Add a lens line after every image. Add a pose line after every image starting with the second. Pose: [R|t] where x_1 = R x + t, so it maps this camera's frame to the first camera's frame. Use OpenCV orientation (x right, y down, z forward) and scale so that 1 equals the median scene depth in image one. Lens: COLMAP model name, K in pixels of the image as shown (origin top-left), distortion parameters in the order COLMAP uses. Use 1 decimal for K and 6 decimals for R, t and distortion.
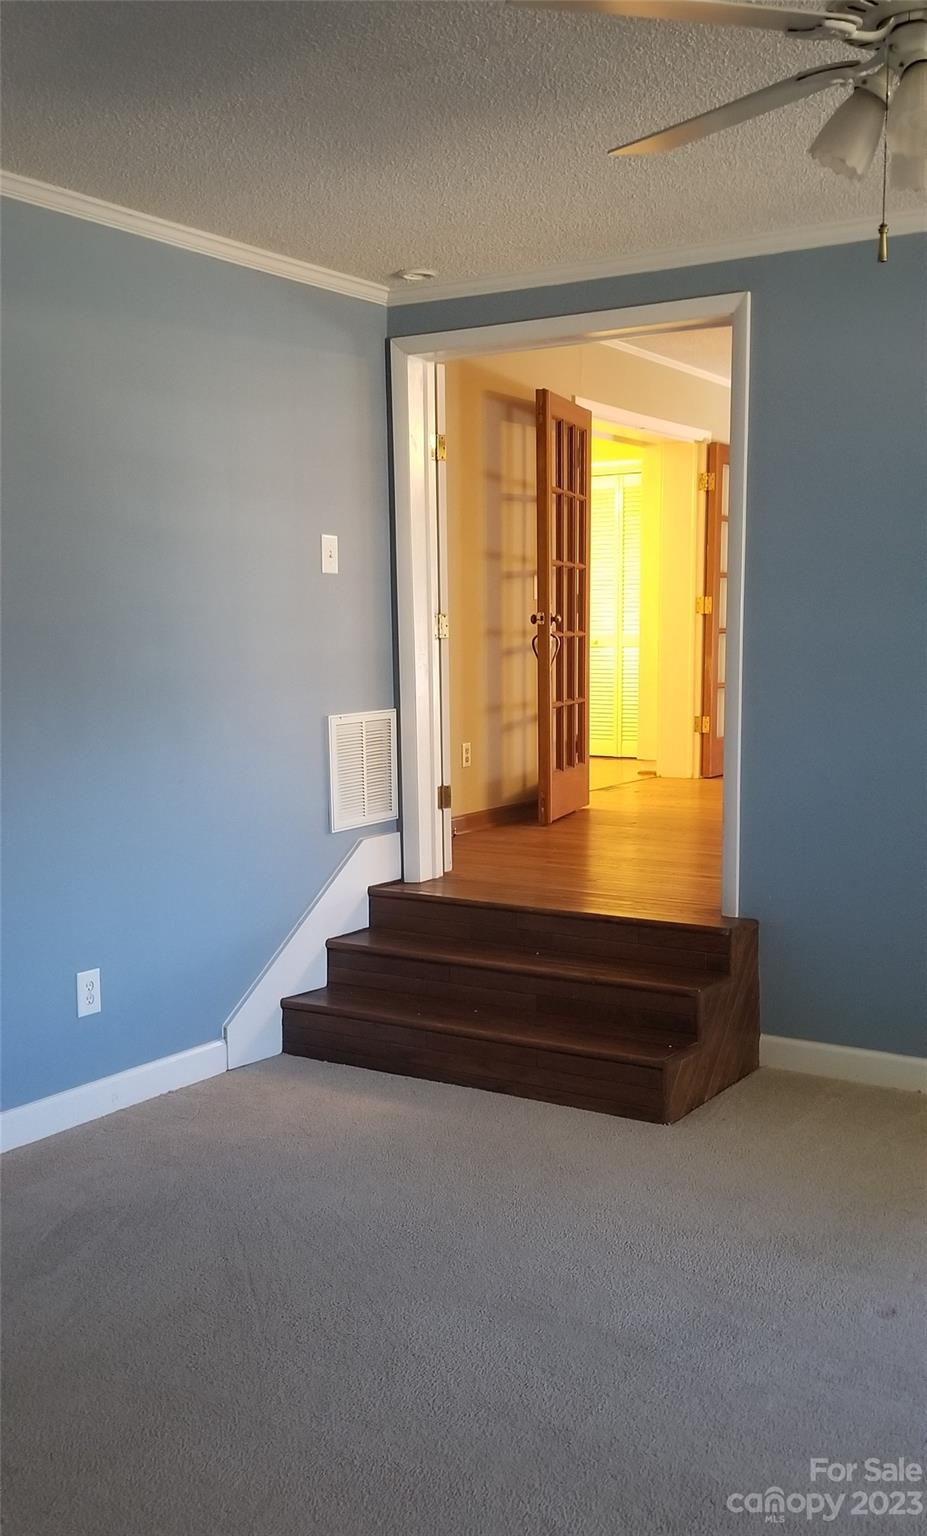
lens RADIAL K [[1473.5, 0, 465.6], [0, 1473.5, 865.4], [0, 0, 1]] dist [0.091442, -0.007397]
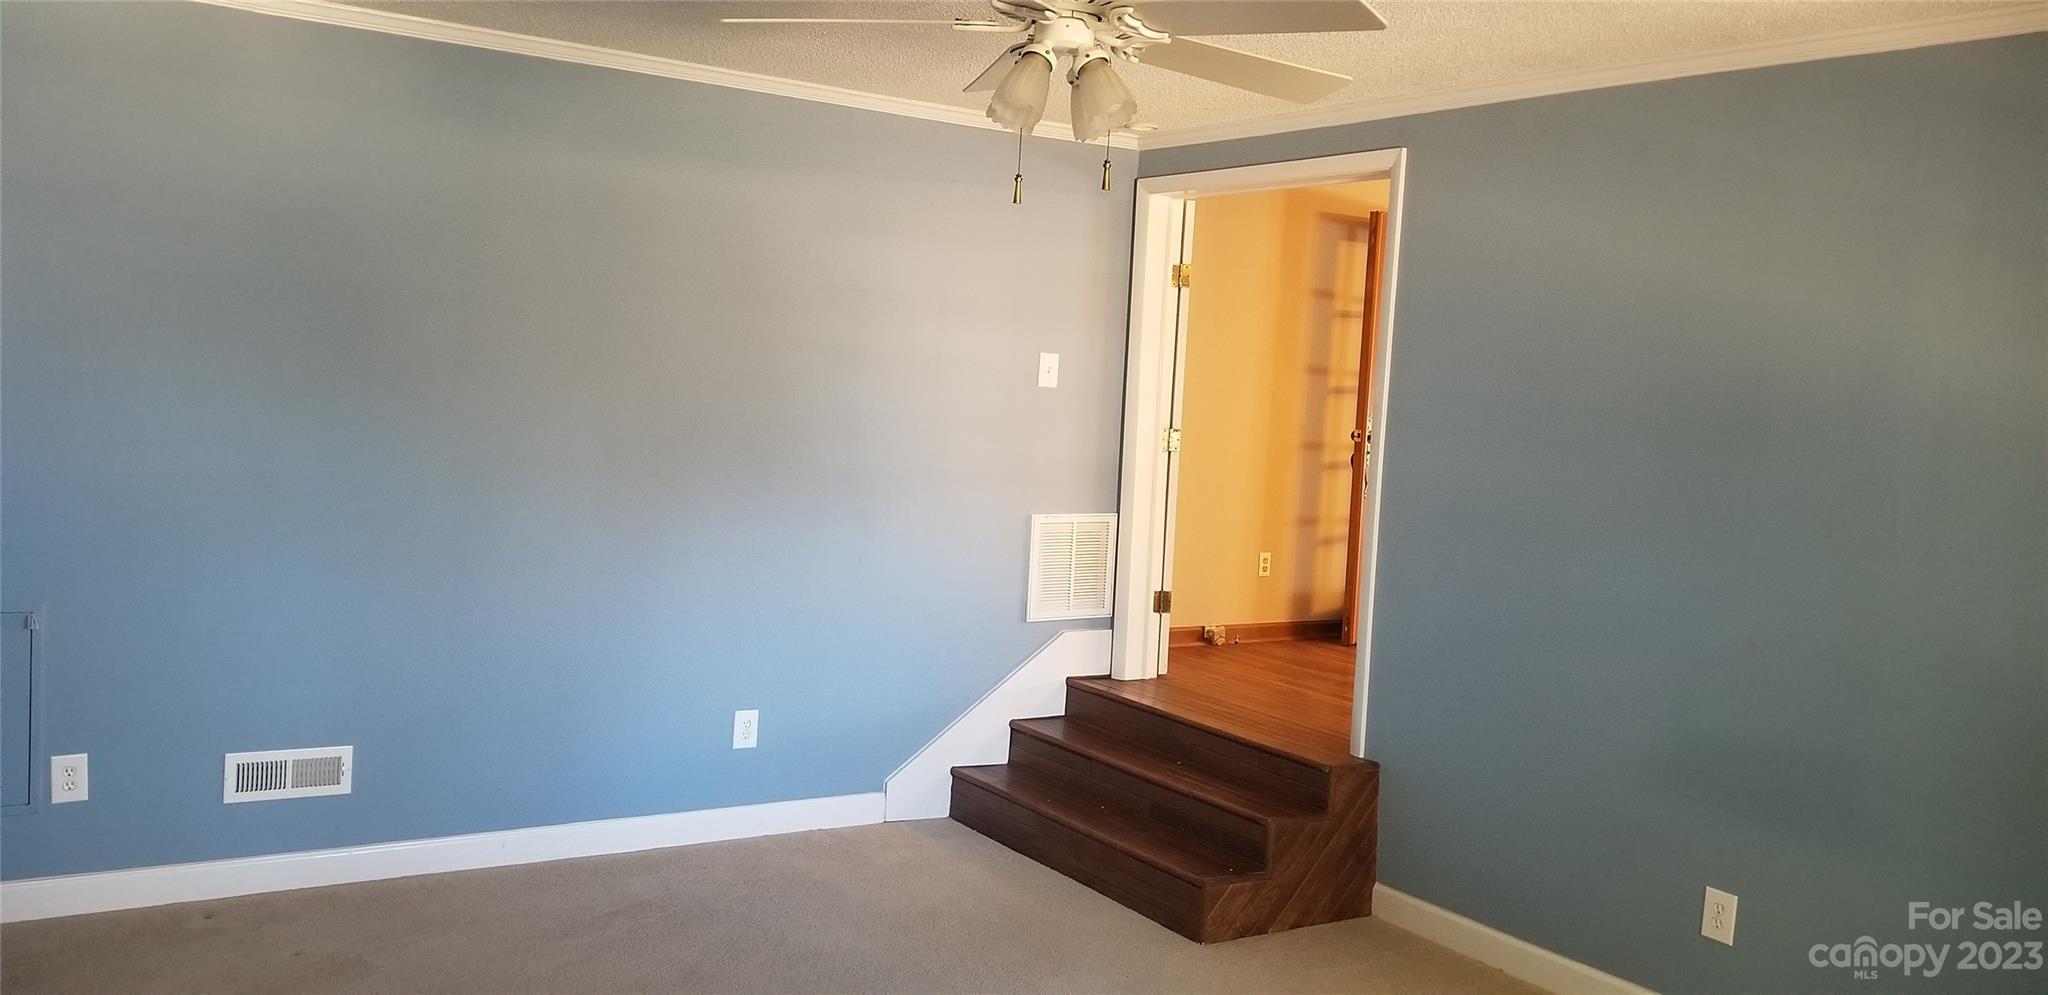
lens RADIAL K [[1591.9, 0, 994.8], [0, 1591.9, 504.4], [0, 0, 1]] dist [0.116682, -0.217330]
pose [[0.903661, 0.090959, -0.418477, 0.372357], [-0.128650, 0.989707, -0.062687, -0.031250], [0.408468, 0.110485, 0.906061, -0.079384]]
